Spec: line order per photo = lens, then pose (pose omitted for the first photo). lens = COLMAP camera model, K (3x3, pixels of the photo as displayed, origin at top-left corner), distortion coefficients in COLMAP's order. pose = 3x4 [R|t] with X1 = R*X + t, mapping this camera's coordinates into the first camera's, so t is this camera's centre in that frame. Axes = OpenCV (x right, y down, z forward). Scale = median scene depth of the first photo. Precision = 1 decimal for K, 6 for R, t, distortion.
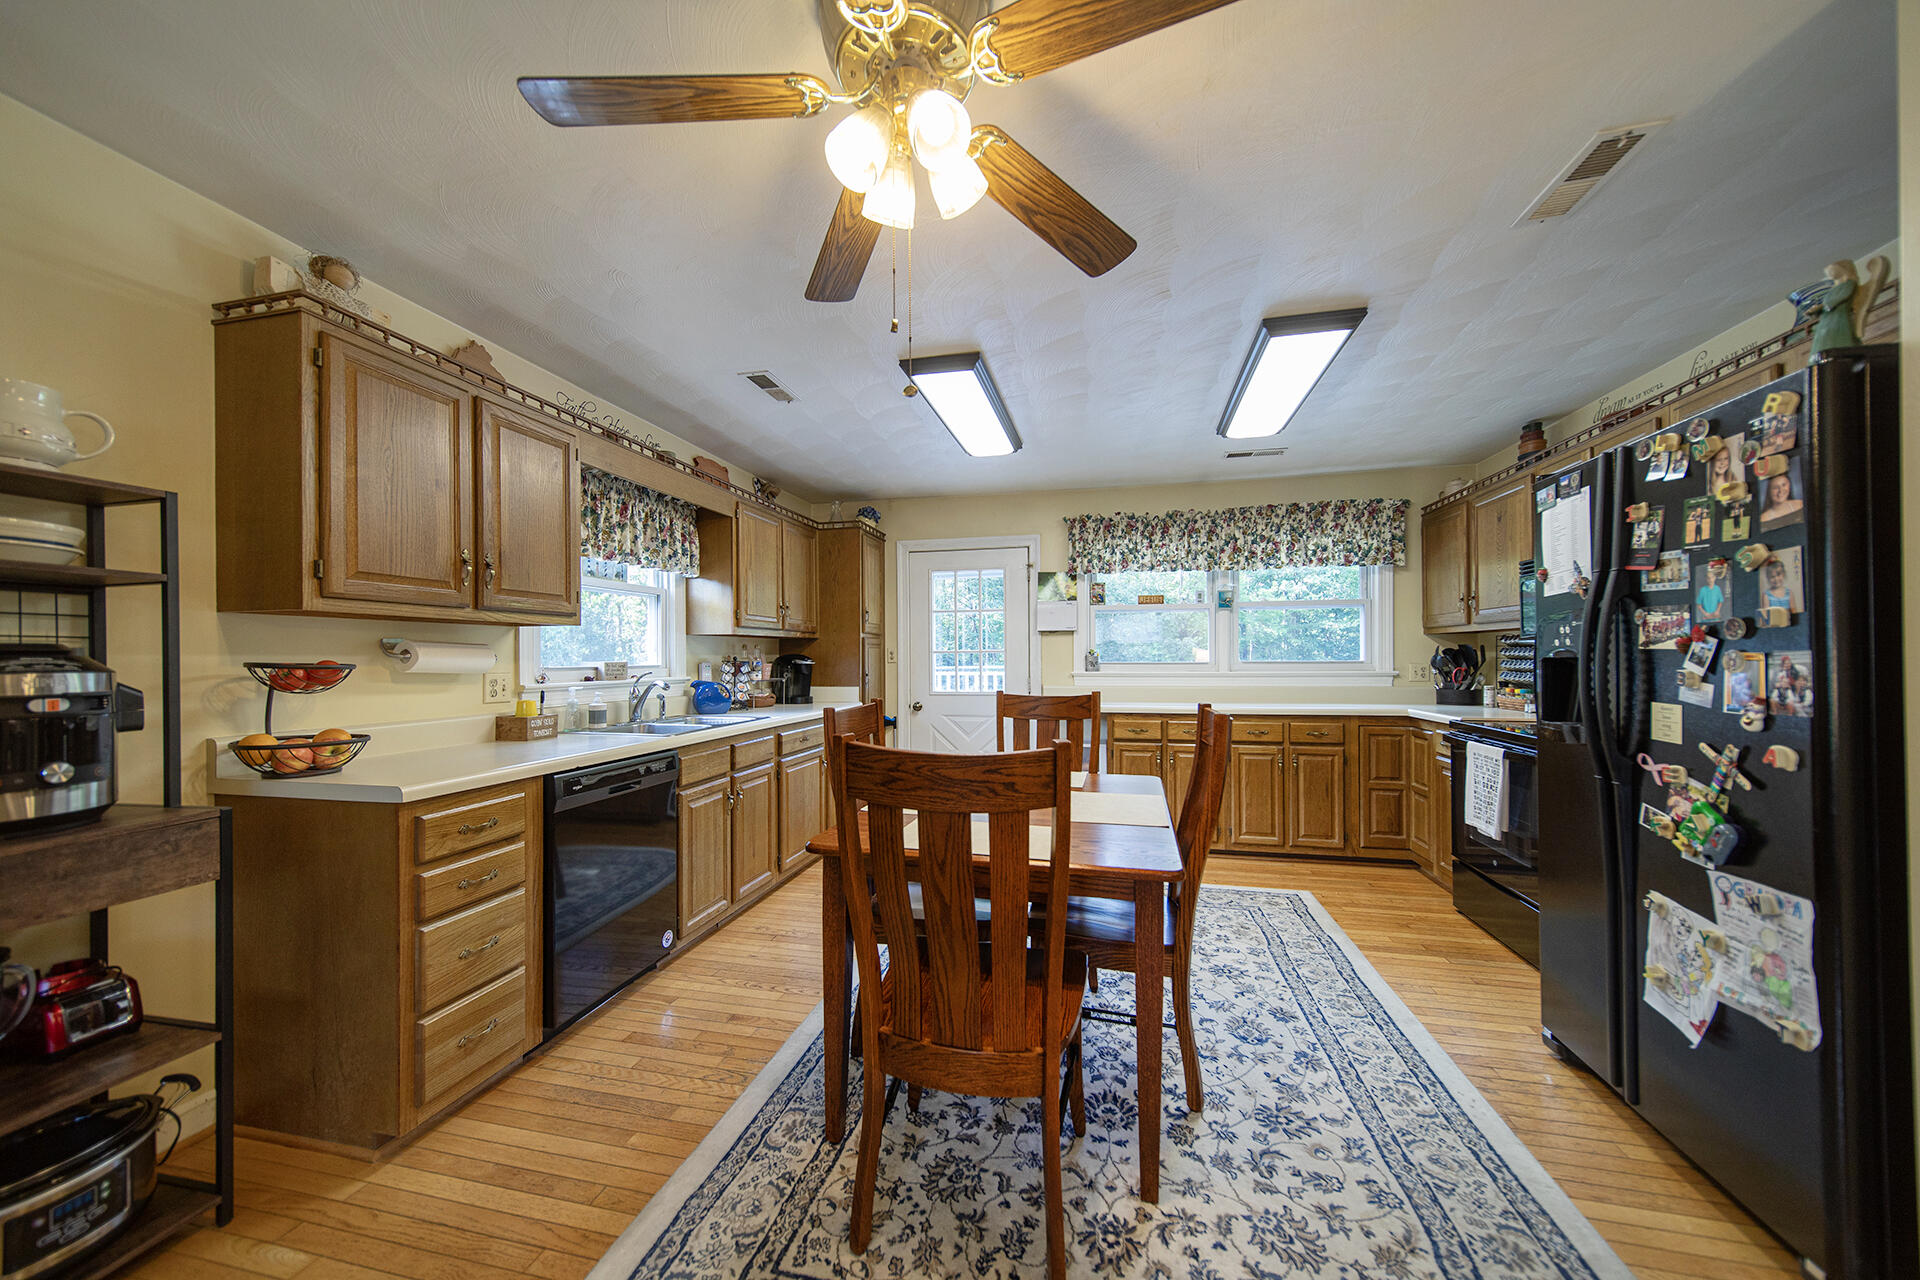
lens RADIAL K [[671.1, 0, 954.5], [0, 671.1, 656.3], [0, 0, 1]] dist [0.005165, 0.000179]
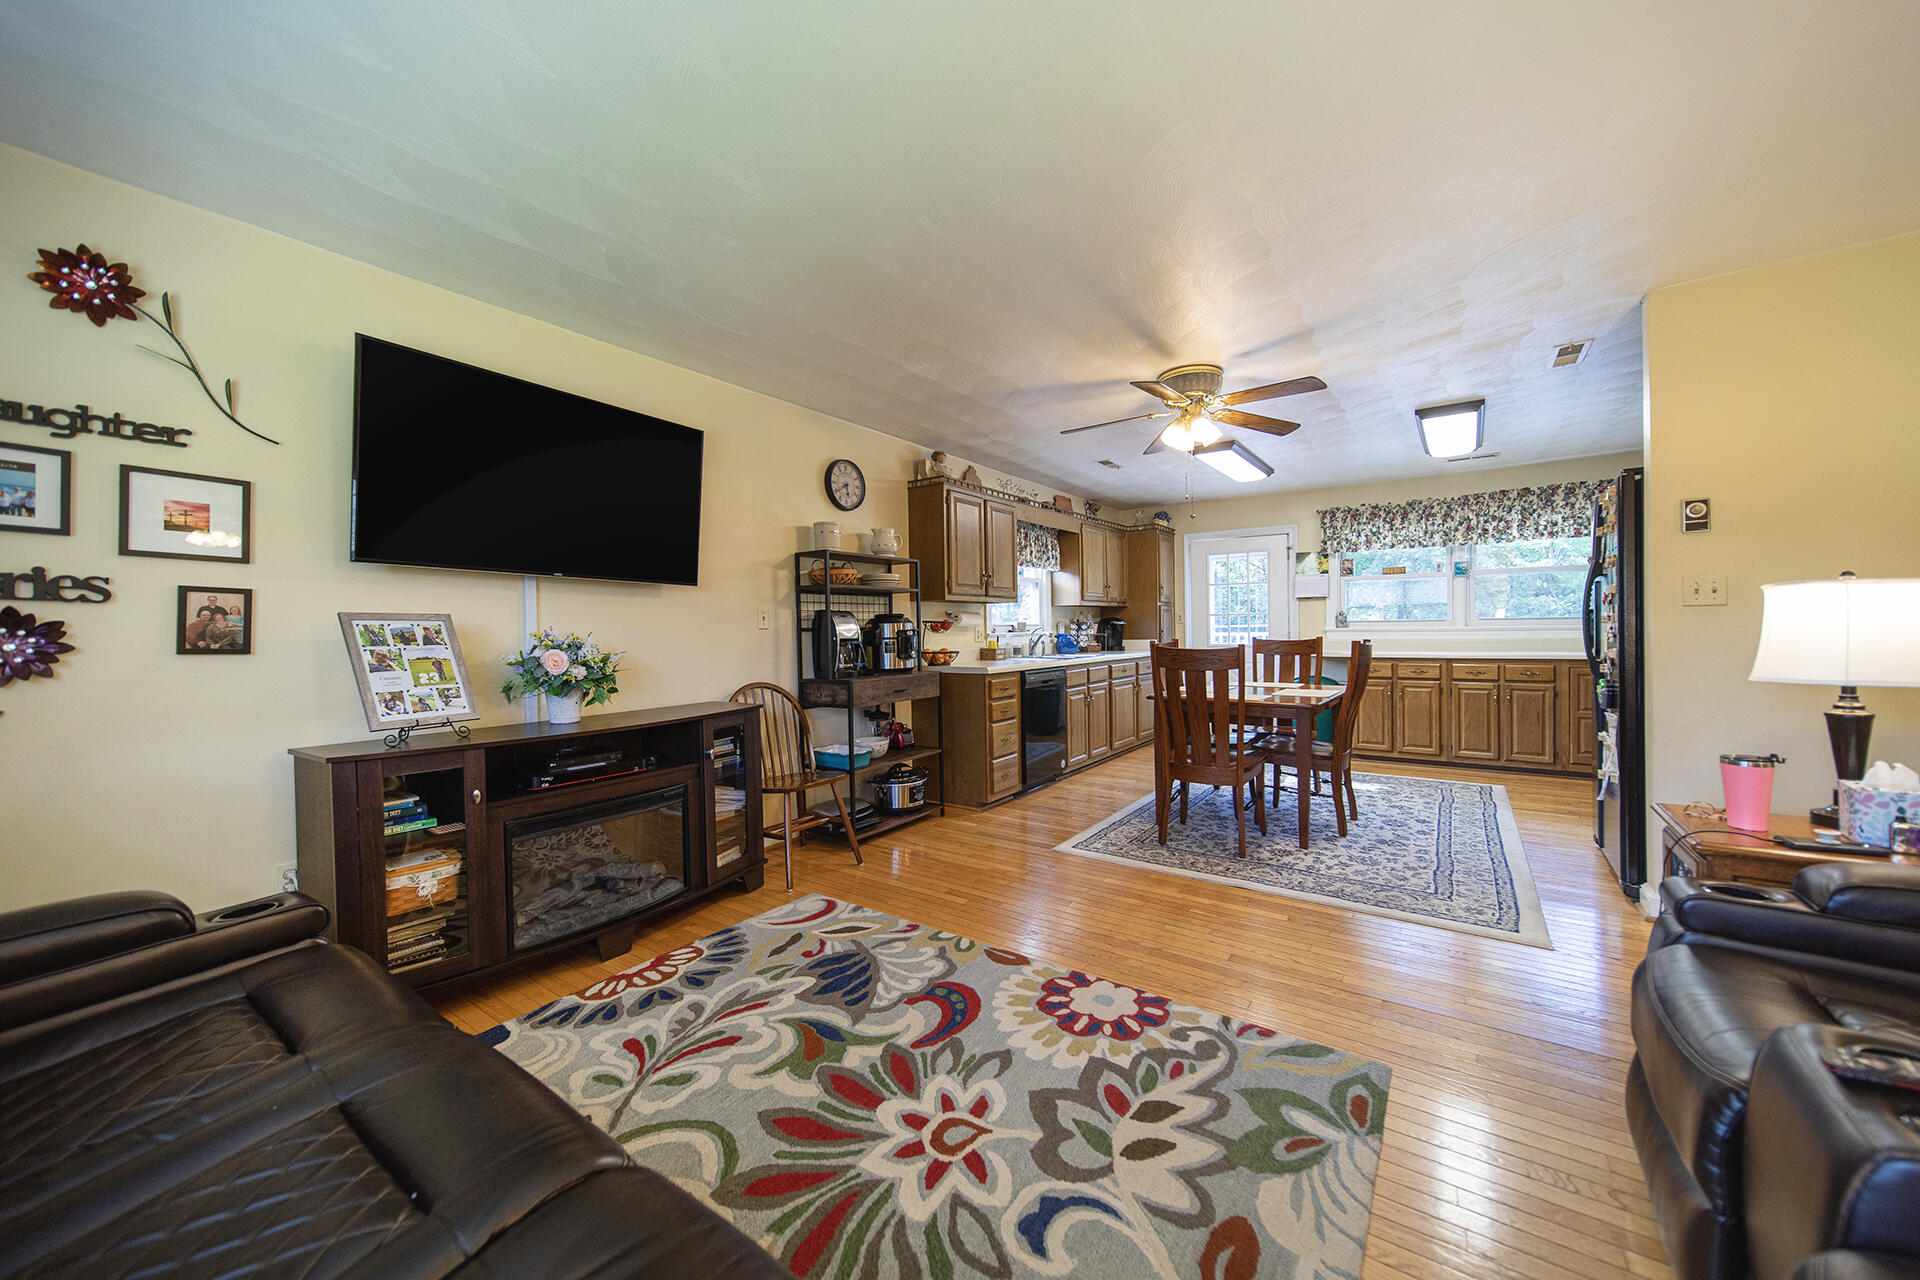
lens RADIAL K [[695.0, 0, 964.4], [0, 695.0, 631.3], [0, 0, 1]] dist [0.001688, 0.000878]
pose [[0.925884, -0.005892, -0.377762, 0.049624], [0.009540, 0.999924, 0.007787, 0.015783], [0.377687, -0.010814, 0.925870, -0.685938]]
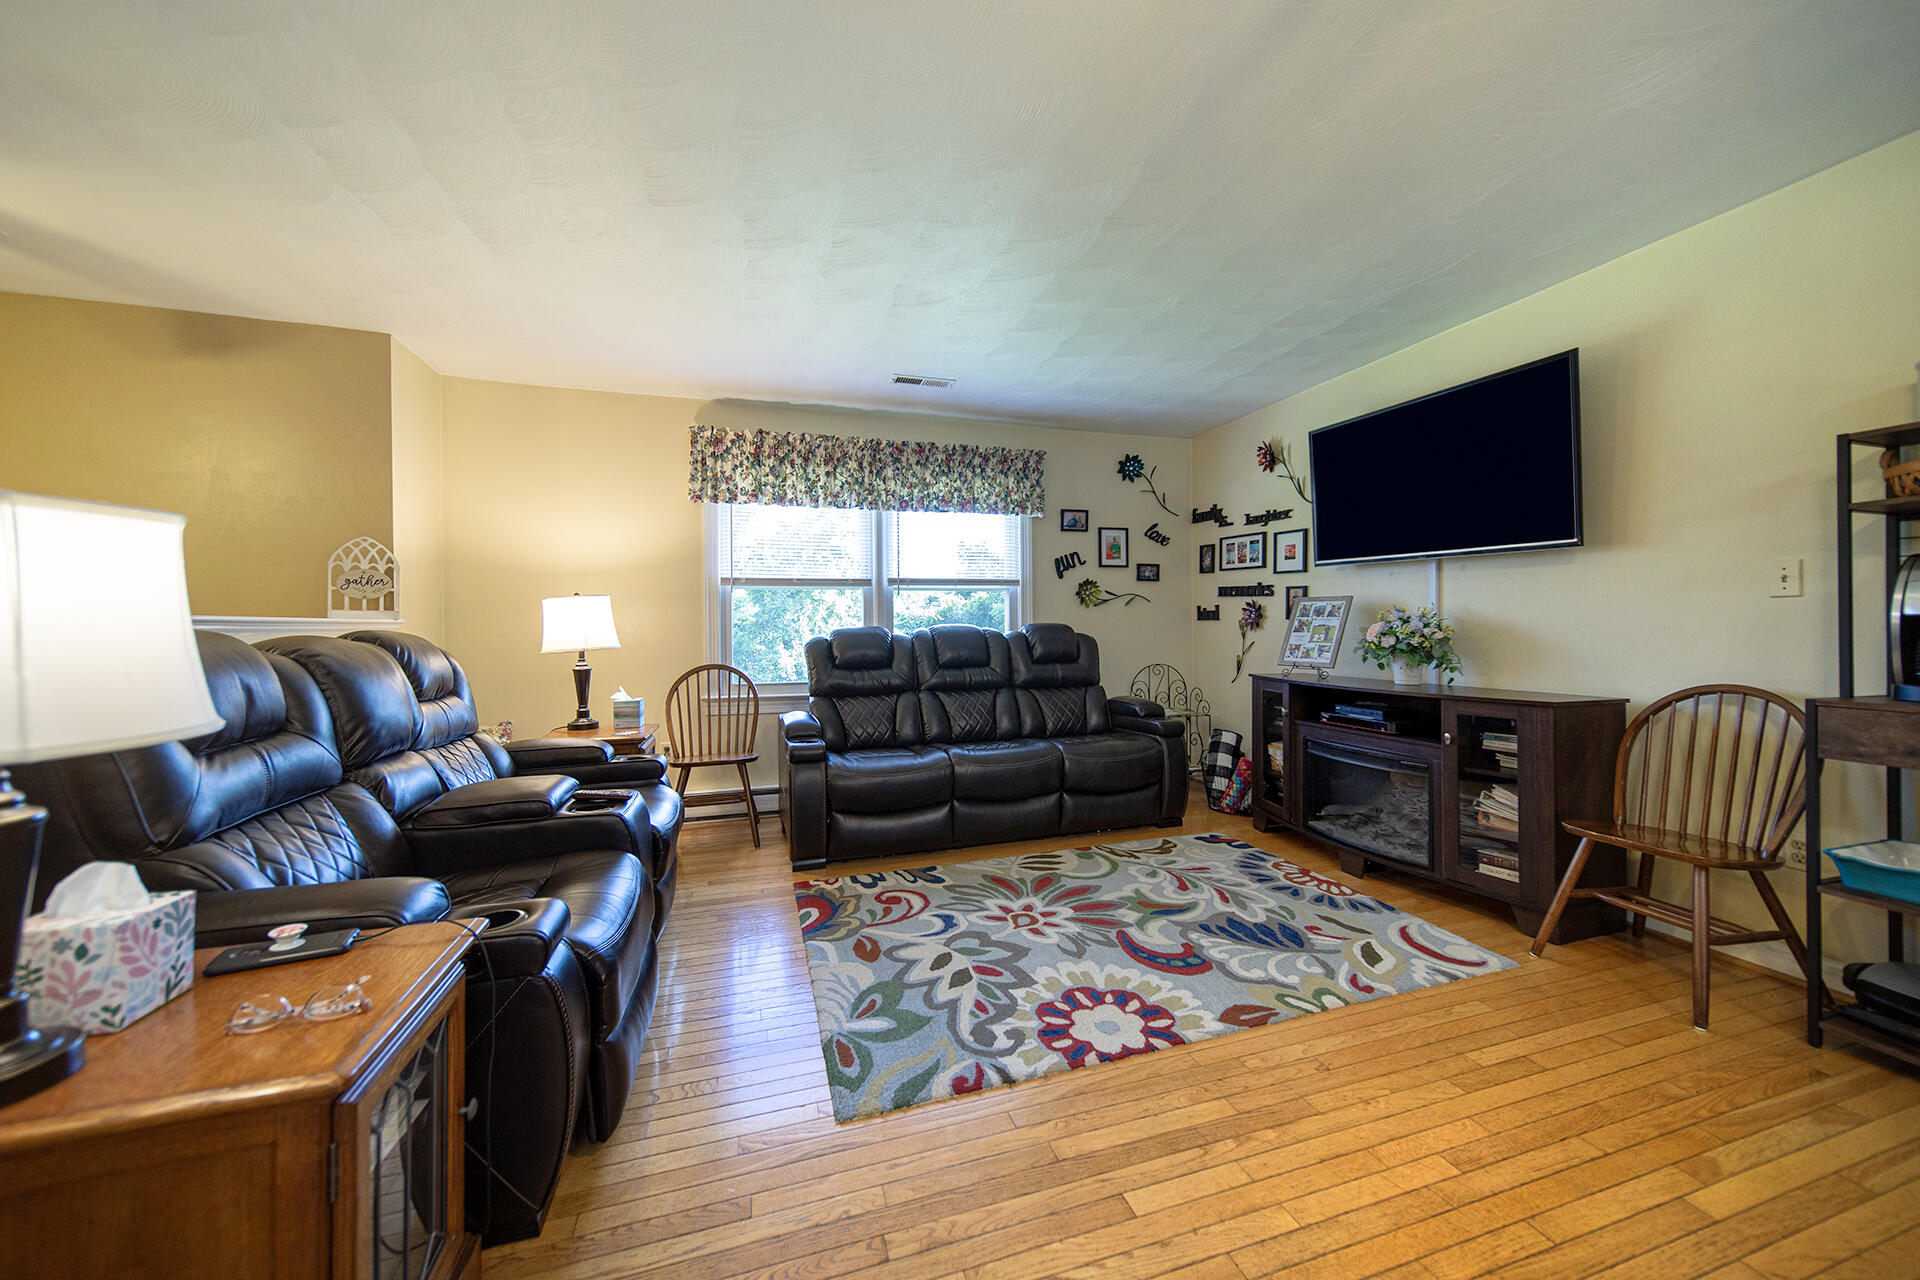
lens RADIAL K [[695.0, 0, 982.5], [0, 695.0, 627.7], [0, 0, 1]] dist [0.001688, 0.000878]
pose [[-0.849048, 0.016177, -0.528067, 0.289682], [0.013612, 0.999869, 0.008744, 0.028591], [0.528140, 0.000235, -0.849158, 0.311327]]
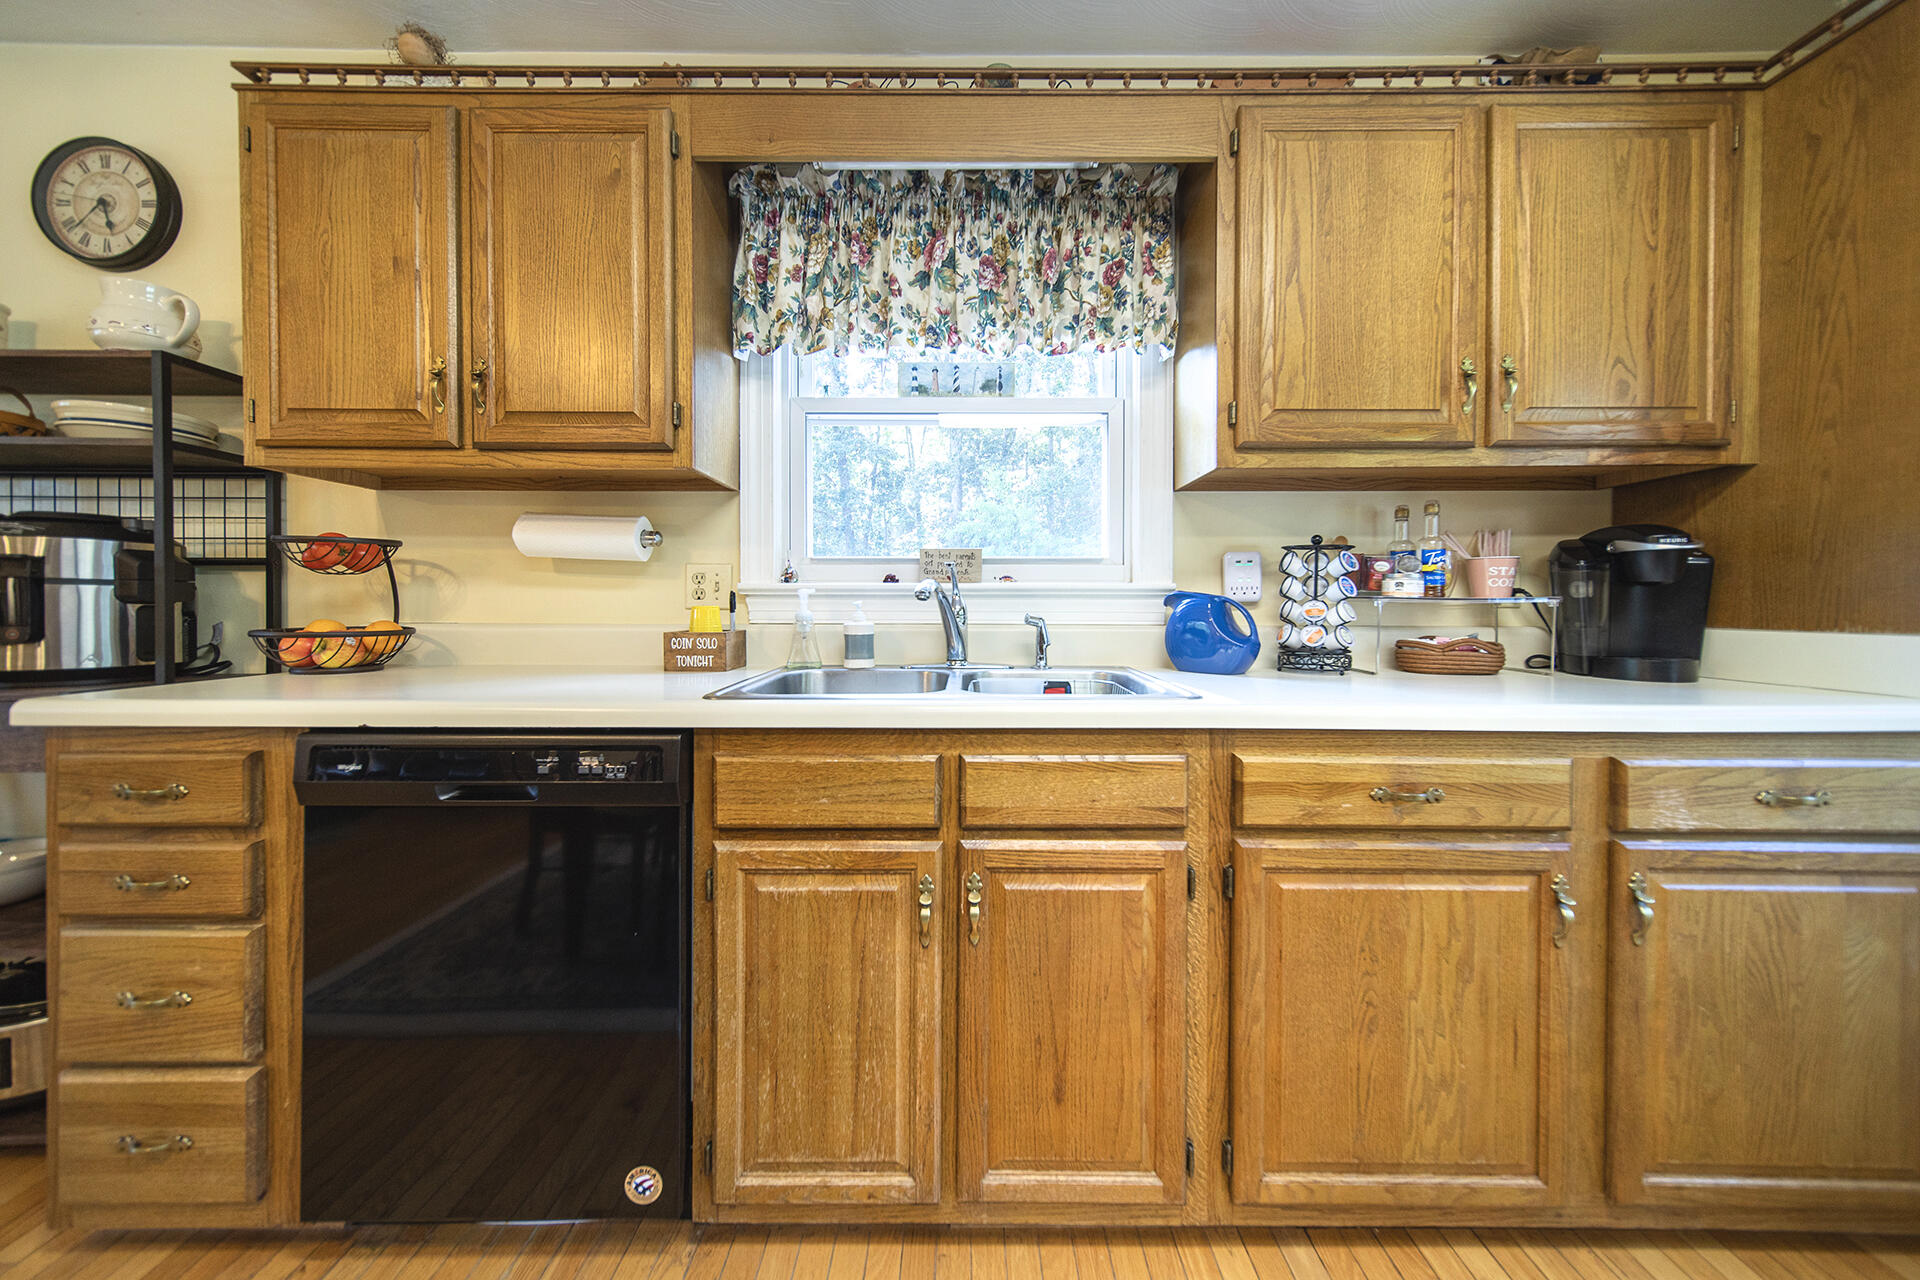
lens RADIAL K [[671.1, 0, 940.2], [0, 671.1, 613.5], [0, 0, 1]] dist [0.005165, 0.000179]
pose [[0.230790, 0.021597, -0.972764, 0.007401], [-0.002449, 0.999763, 0.021615, 0.042701], [0.973000, -0.002606, 0.230789, 0.772752]]
